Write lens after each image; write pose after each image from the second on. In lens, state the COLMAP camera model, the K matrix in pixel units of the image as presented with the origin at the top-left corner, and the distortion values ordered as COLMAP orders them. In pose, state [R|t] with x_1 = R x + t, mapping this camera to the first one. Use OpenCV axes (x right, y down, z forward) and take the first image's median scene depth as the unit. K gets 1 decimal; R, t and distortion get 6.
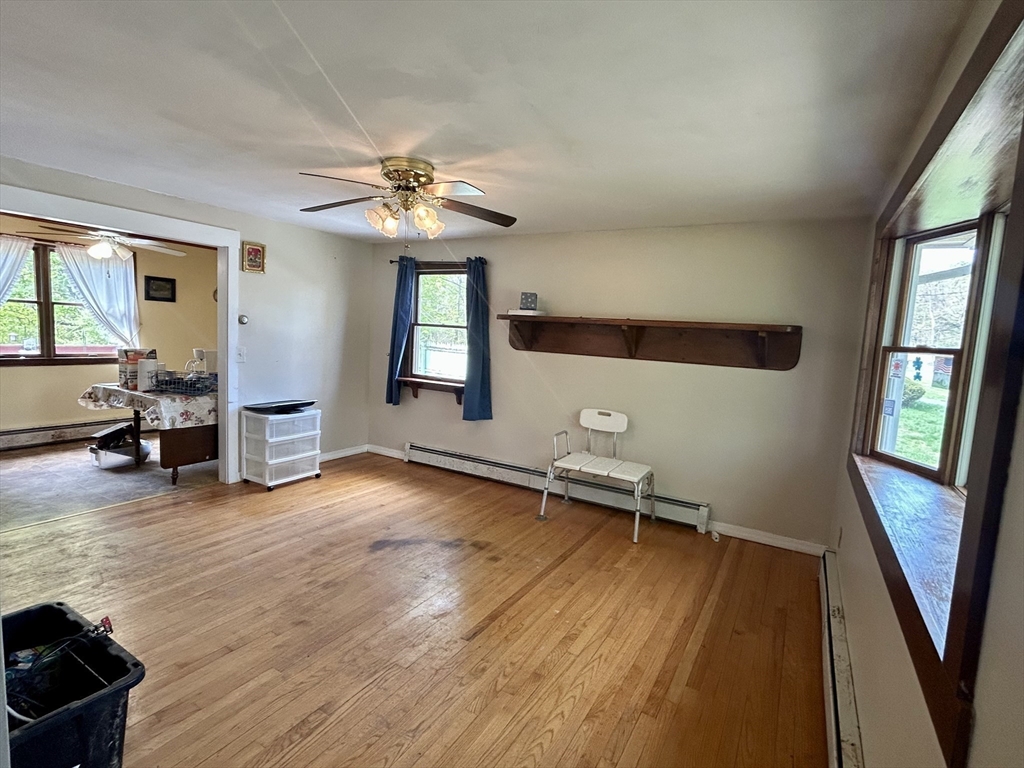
lens RADIAL K [[505.0, 0, 509.4], [0, 505.0, 384.7], [0, 0, 1]] dist [0.003532, -0.003350]
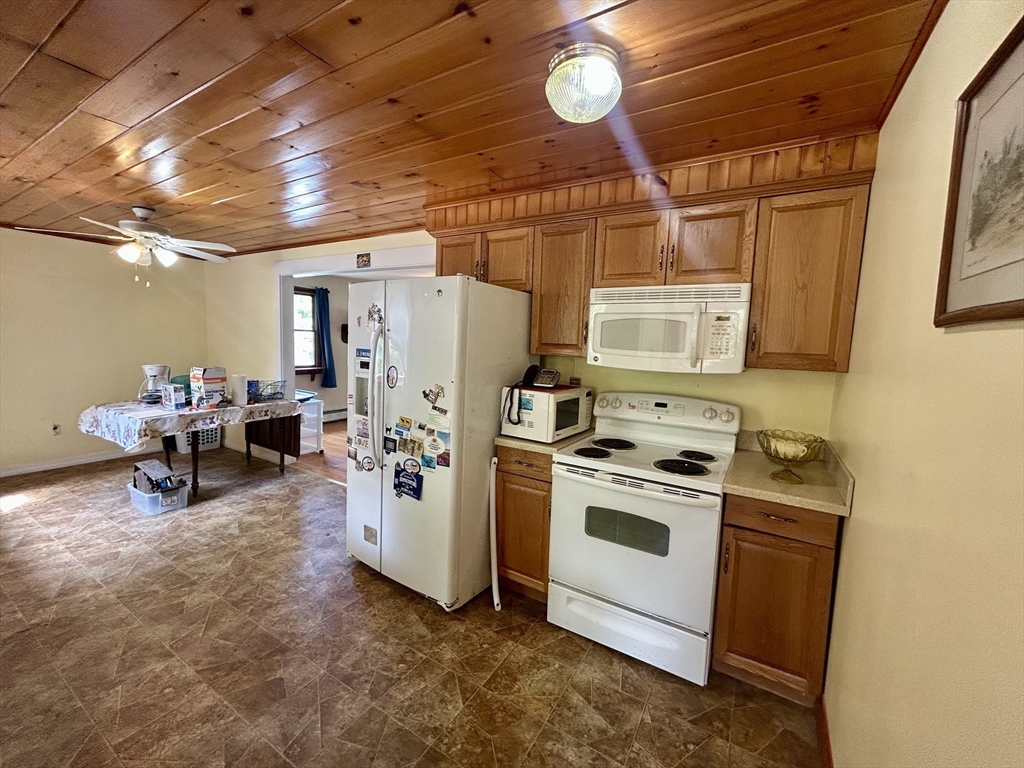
lens RADIAL K [[413.8, 0, 508.3], [0, 413.8, 380.5], [0, 0, 1]] dist [0.000697, 0.000325]
pose [[0.014386, -0.149907, 0.988595, -1.648784], [0.074964, 0.986077, 0.148434, -0.129180], [-0.997082, 0.071974, 0.025424, 0.451371]]
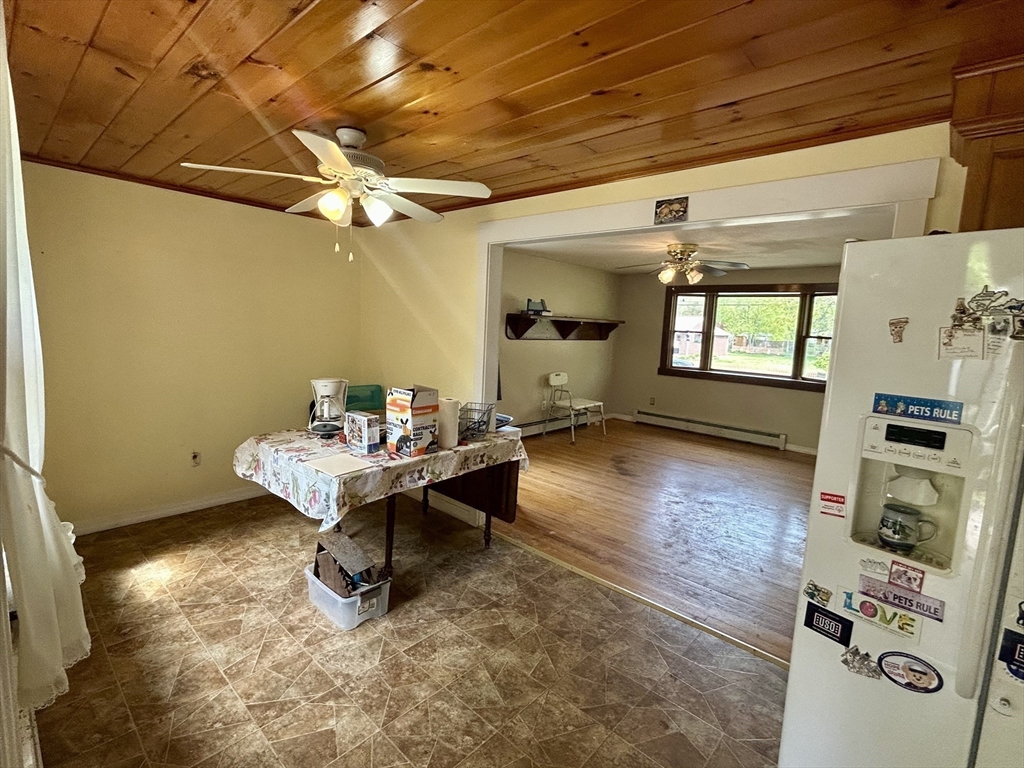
lens RADIAL K [[483.8, 0, 510.8], [0, 483.8, 380.8], [0, 0, 1]] dist [-0.004342, 0.003911]
pose [[0.207291, -0.159646, 0.965165, -1.390402], [0.072804, 0.986376, 0.147518, -0.169401], [-0.975566, 0.039689, 0.216090, 0.828652]]
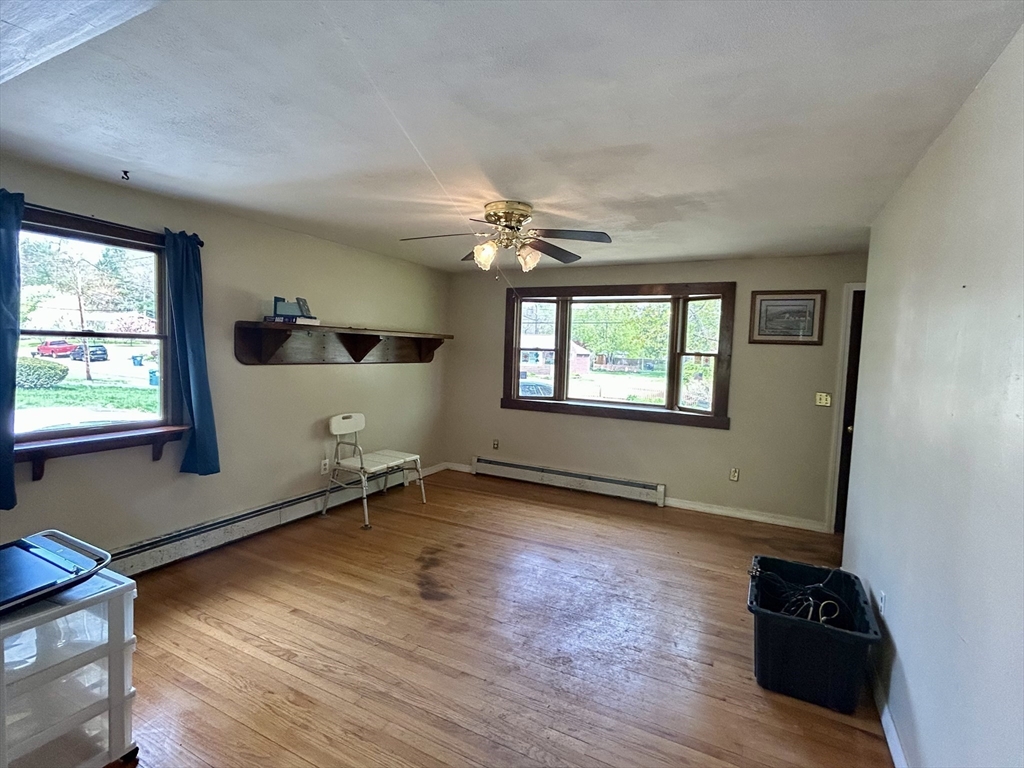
lens RADIAL K [[505.0, 0, 510.3], [0, 505.0, 380.0], [0, 0, 1]] dist [0.003532, -0.003350]
pose [[-0.056895, -0.116832, 0.991521, -0.896869], [0.070338, 0.990193, 0.120711, -0.127301], [-0.995899, 0.076609, -0.048119, 0.717788]]
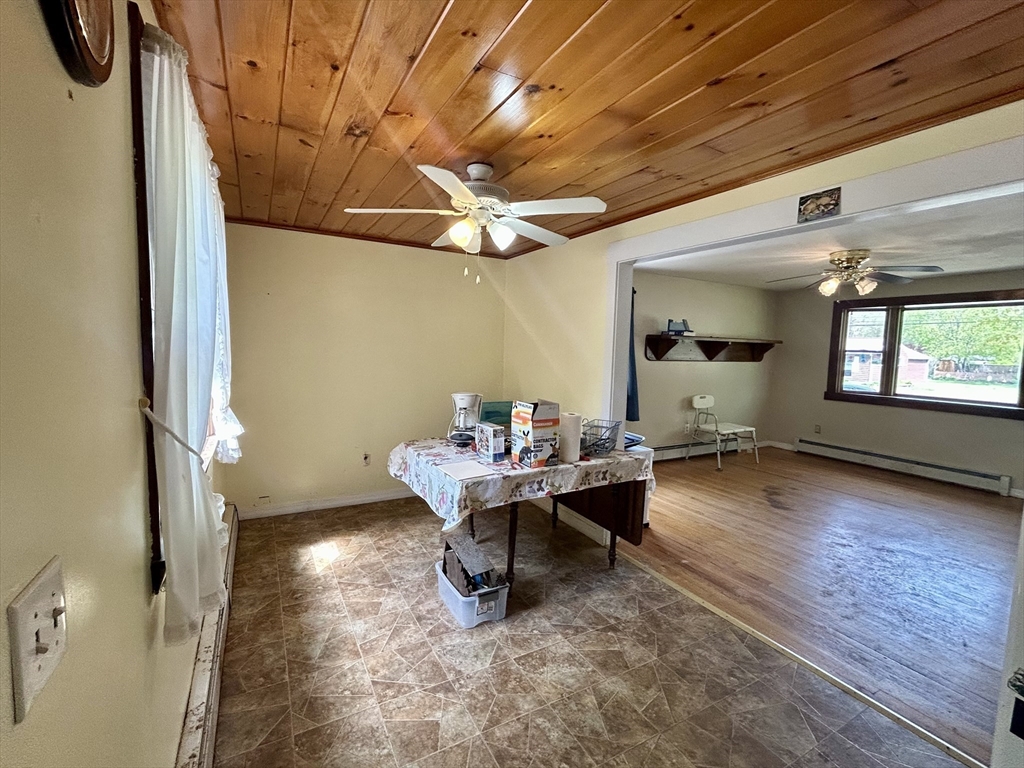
lens RADIAL K [[454.5, 0, 513.3], [0, 454.5, 381.4], [0, 0, 1]] dist [-0.004878, 0.003675]
pose [[0.503687, -0.107666, 0.857151, -1.351755], [0.093465, 0.993171, 0.069829, -0.149801], [-0.858816, 0.044942, 0.510310, 0.799091]]
